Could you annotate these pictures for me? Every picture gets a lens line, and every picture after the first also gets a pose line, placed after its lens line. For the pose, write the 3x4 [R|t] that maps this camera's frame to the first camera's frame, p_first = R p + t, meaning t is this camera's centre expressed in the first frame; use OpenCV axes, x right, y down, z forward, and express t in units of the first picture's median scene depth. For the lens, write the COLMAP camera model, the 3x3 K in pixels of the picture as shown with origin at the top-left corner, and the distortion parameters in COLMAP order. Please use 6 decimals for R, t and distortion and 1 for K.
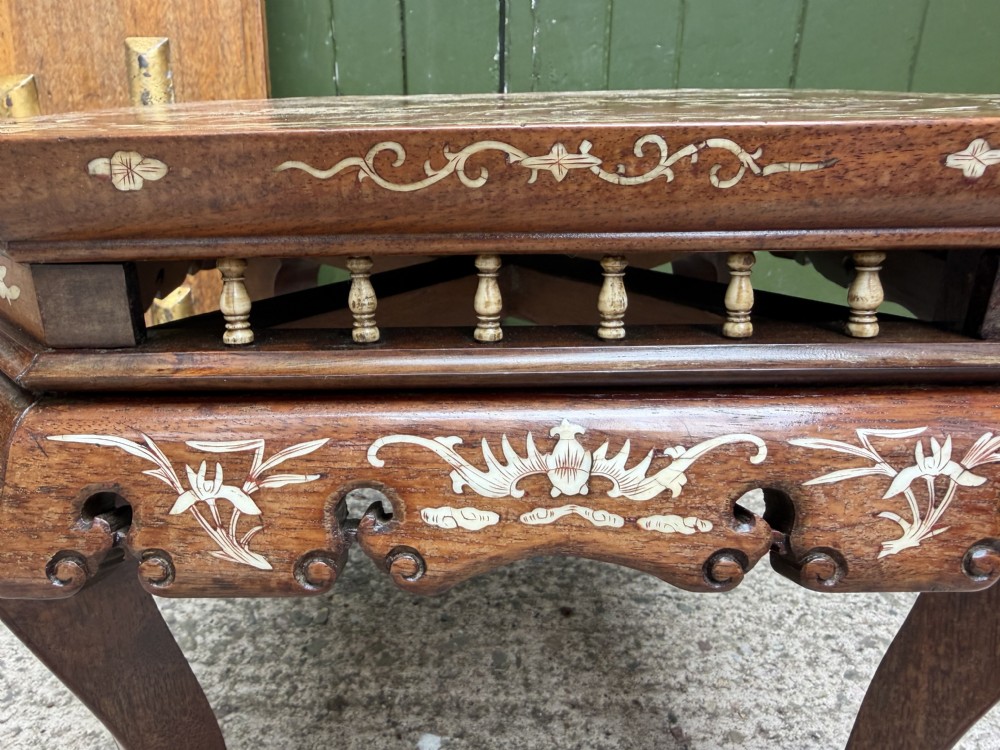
lens RADIAL K [[717.7, 0, 445.4], [0, 717.7, 373.4], [0, 0, 1]] dist [-0.009483, -0.005061]
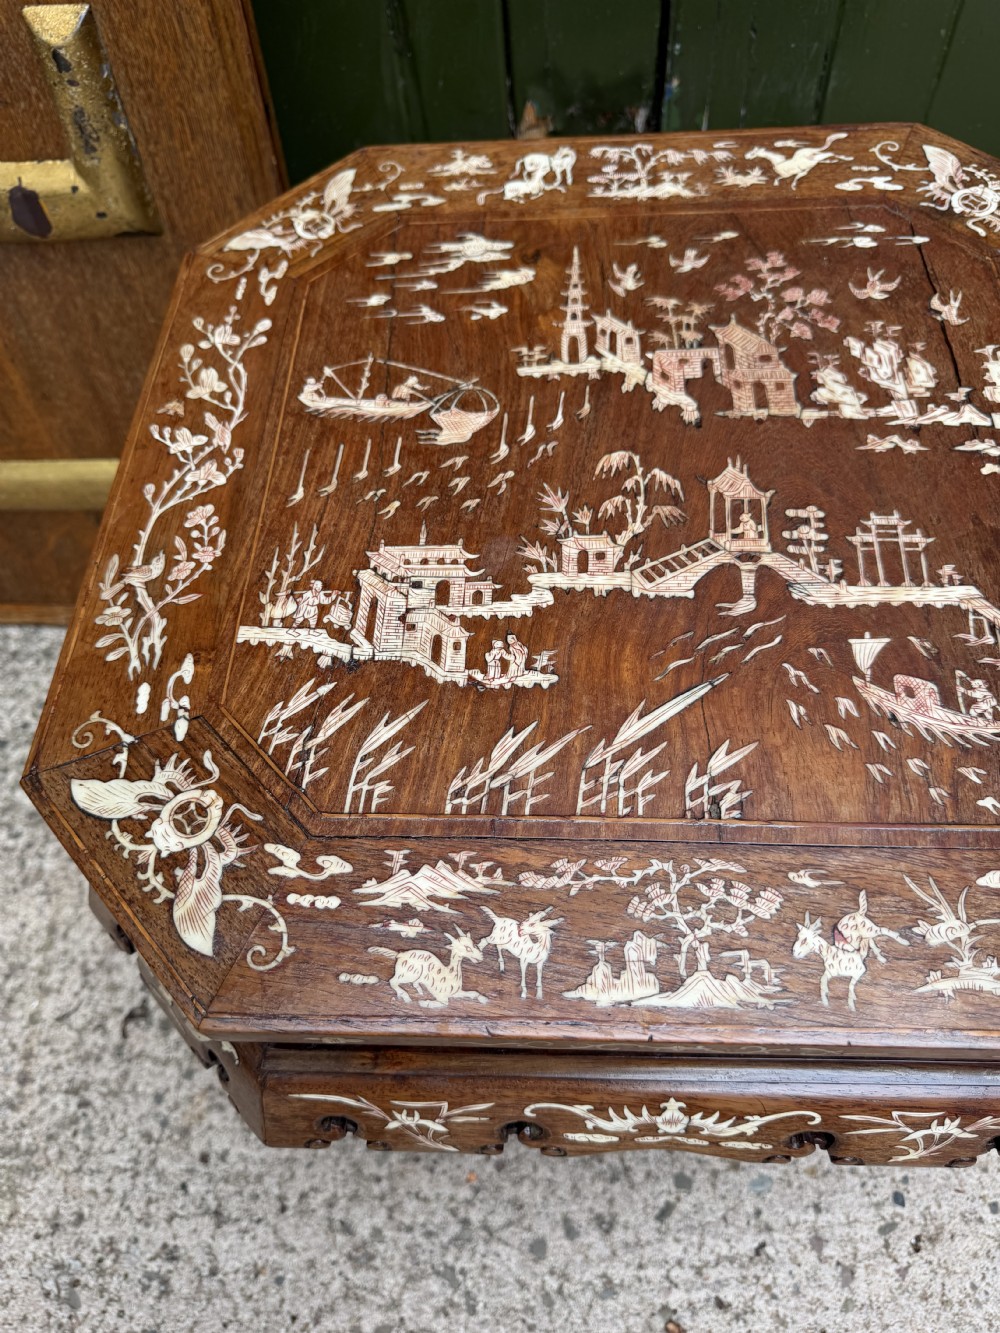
lens RADIAL K [[956.8, 0, 497.8], [0, 956.8, 669.7], [0, 0, 1]] dist [-0.004737, -0.018297]
pose [[0.997873, -0.002317, -0.065153, -0.038051], [0.039821, 0.812939, 0.580986, -1.623158], [0.051619, -0.582344, 0.811302, 0.011745]]
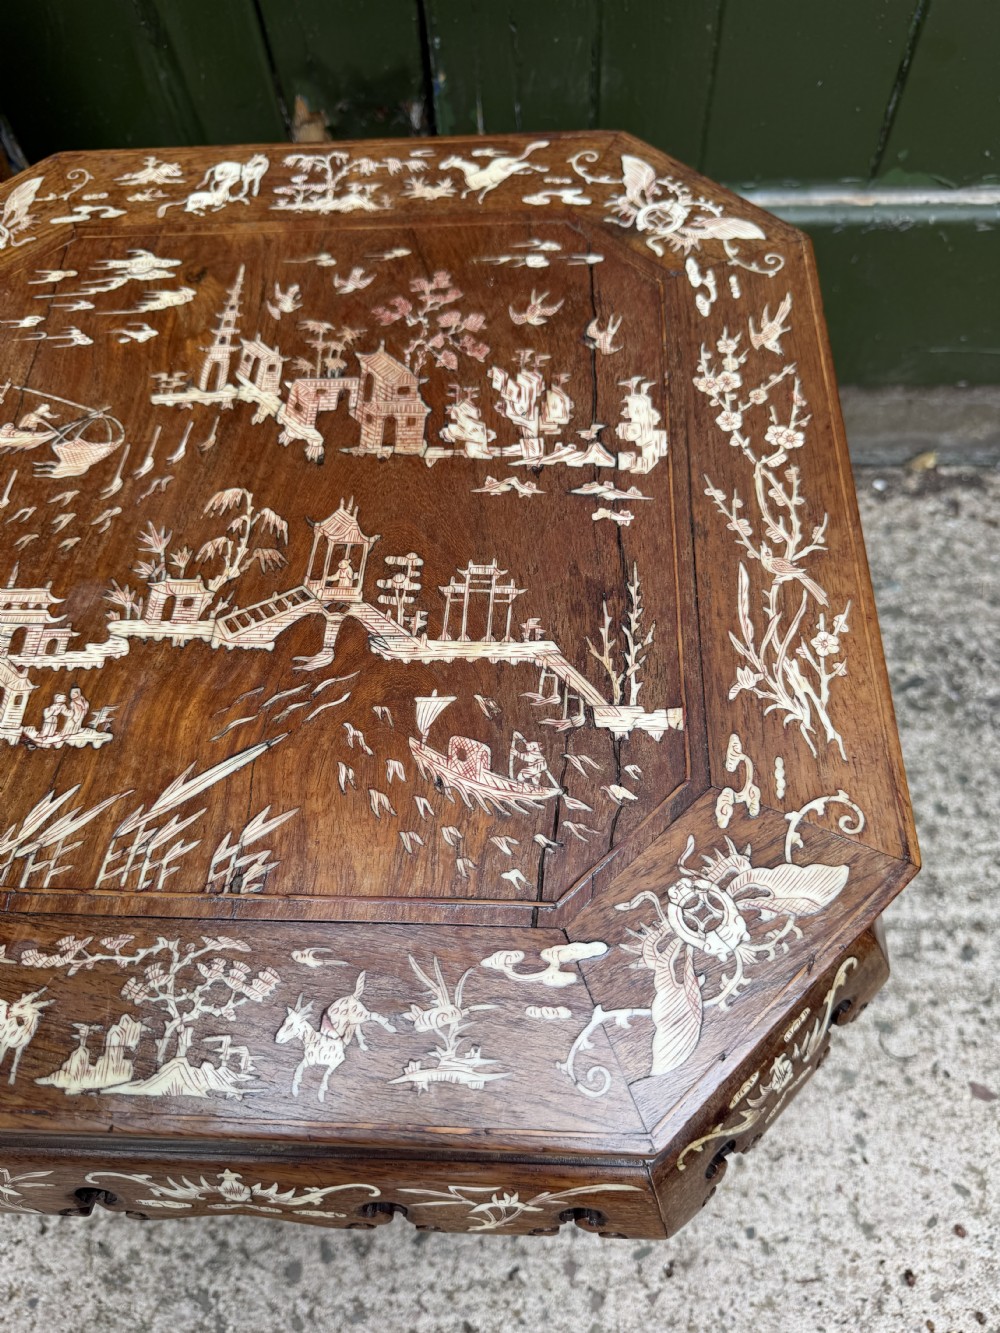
lens RADIAL K [[959.1, 0, 495.5], [0, 959.1, 671.3], [0, 0, 1]] dist [-0.011402, -0.006480]
pose [[0.998568, 0.002498, -0.053437, 0.740736], [0.030320, 0.796531, 0.603837, -1.675049], [0.044073, -0.604592, 0.795315, 0.198197]]
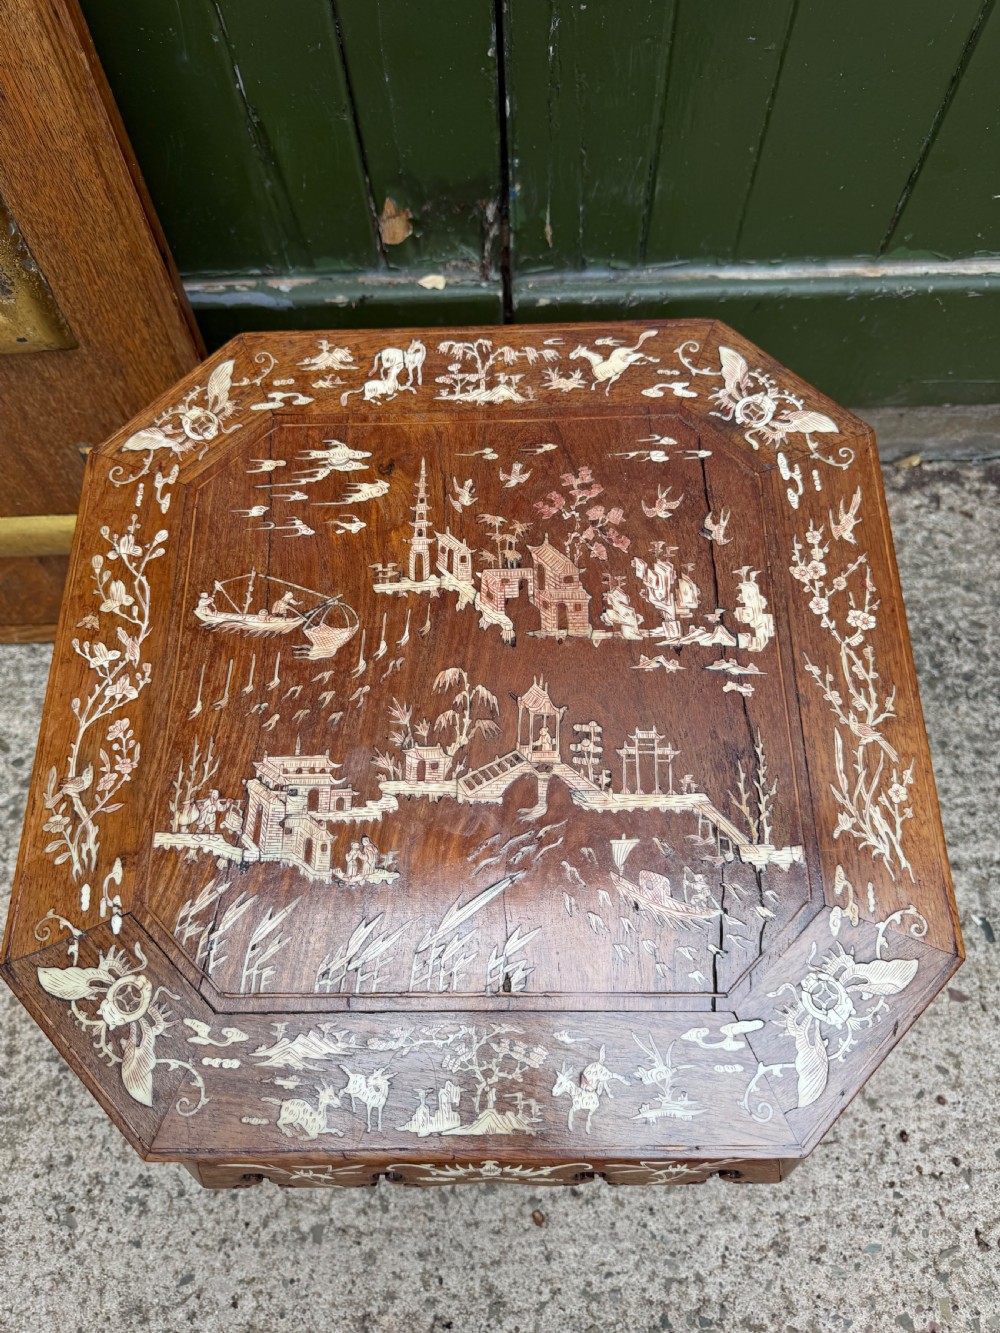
lens RADIAL K [[921.9, 0, 494.2], [0, 921.9, 668.9], [0, 0, 1]] dist [0.143229, -0.305840]
pose [[0.999642, -0.021580, -0.015845, 0.250823], [0.026492, 0.712006, 0.701673, -2.598838], [-0.003860, -0.701841, 0.712323, 0.143752]]
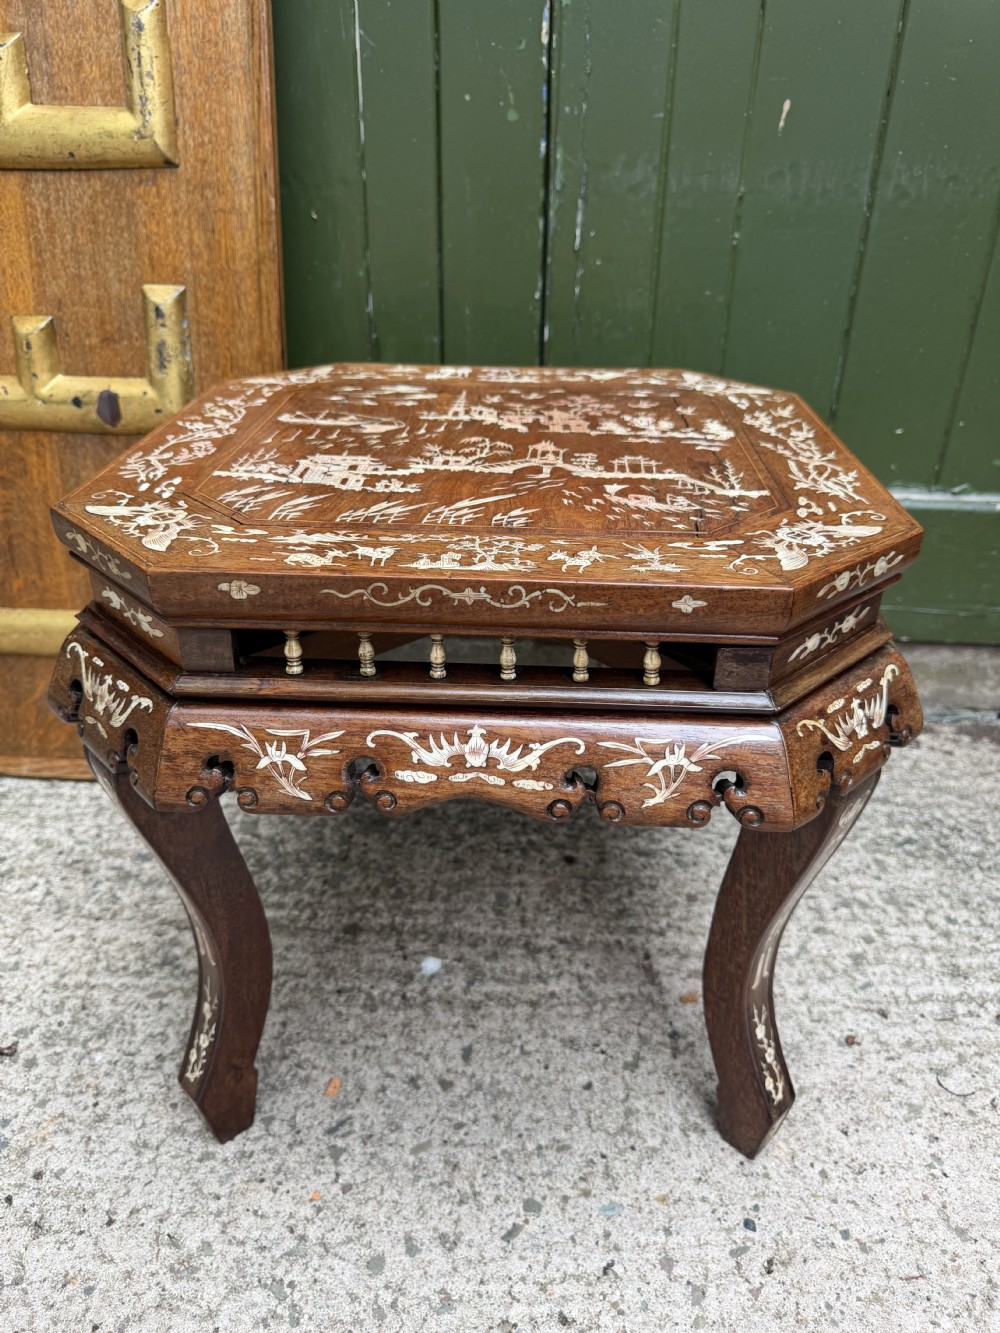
lens RADIAL K [[931.0, 0, 500.1], [0, 931.0, 683.2], [0, 0, 1]] dist [0.115199, -0.154089]
pose [[0.998998, 0.040279, -0.019510, 0.270316], [-0.038136, 0.994262, 0.099947, -0.279428], [0.023424, -0.099102, 0.994802, -1.328695]]
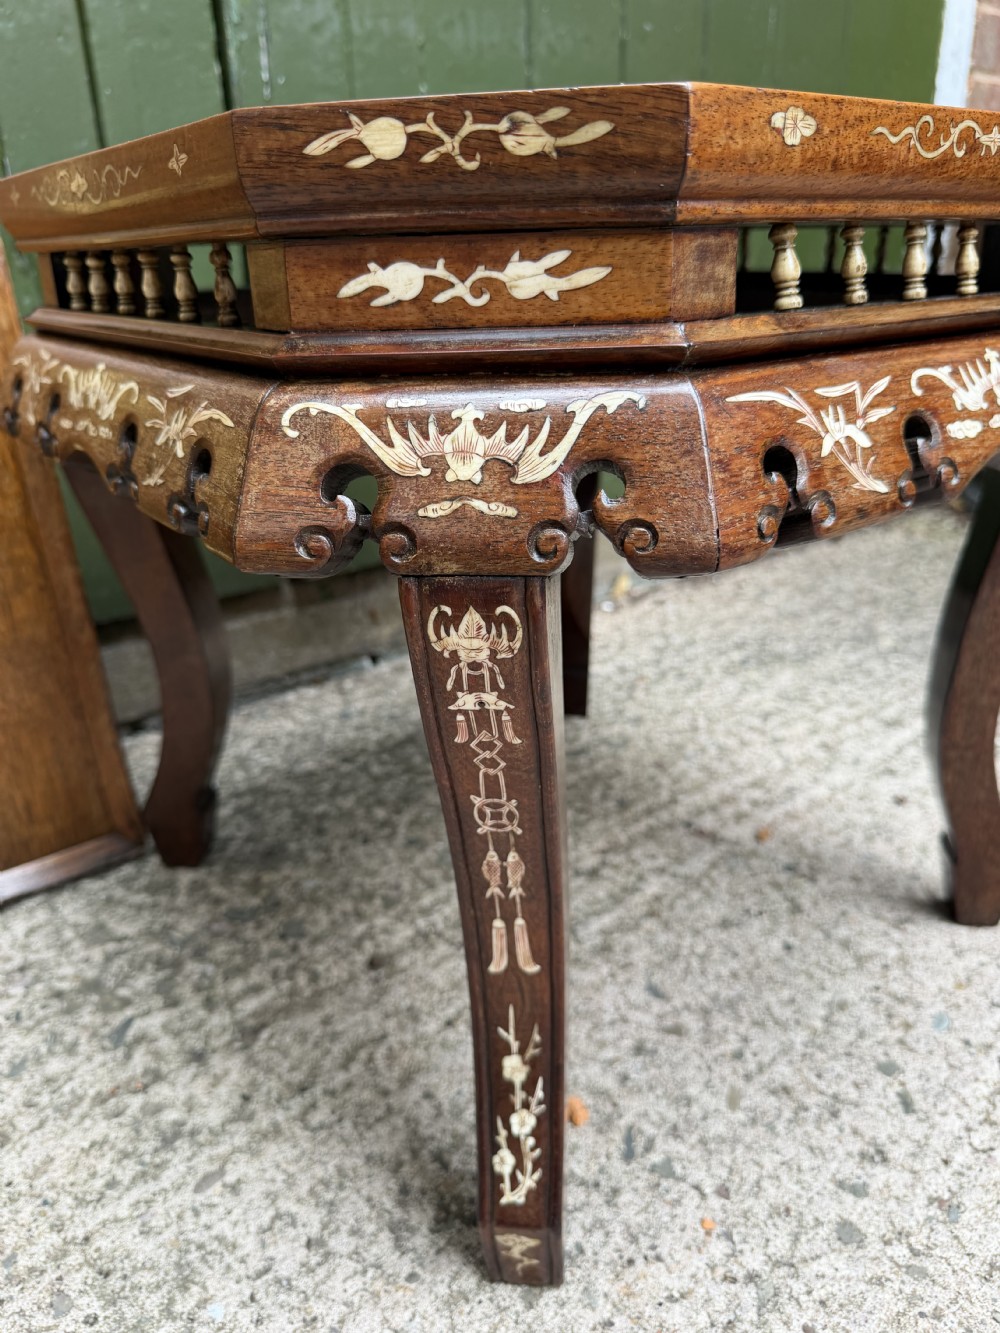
lens RADIAL K [[977.3, 0, 480.8], [0, 977.3, 673.3], [0, 0, 1]] dist [-0.023746, -0.001037]
pose [[0.792234, -0.250930, 0.556237, -1.706130], [0.243213, 0.965852, 0.089314, 0.257092], [-0.559654, 0.064527, 0.826210, 0.085938]]
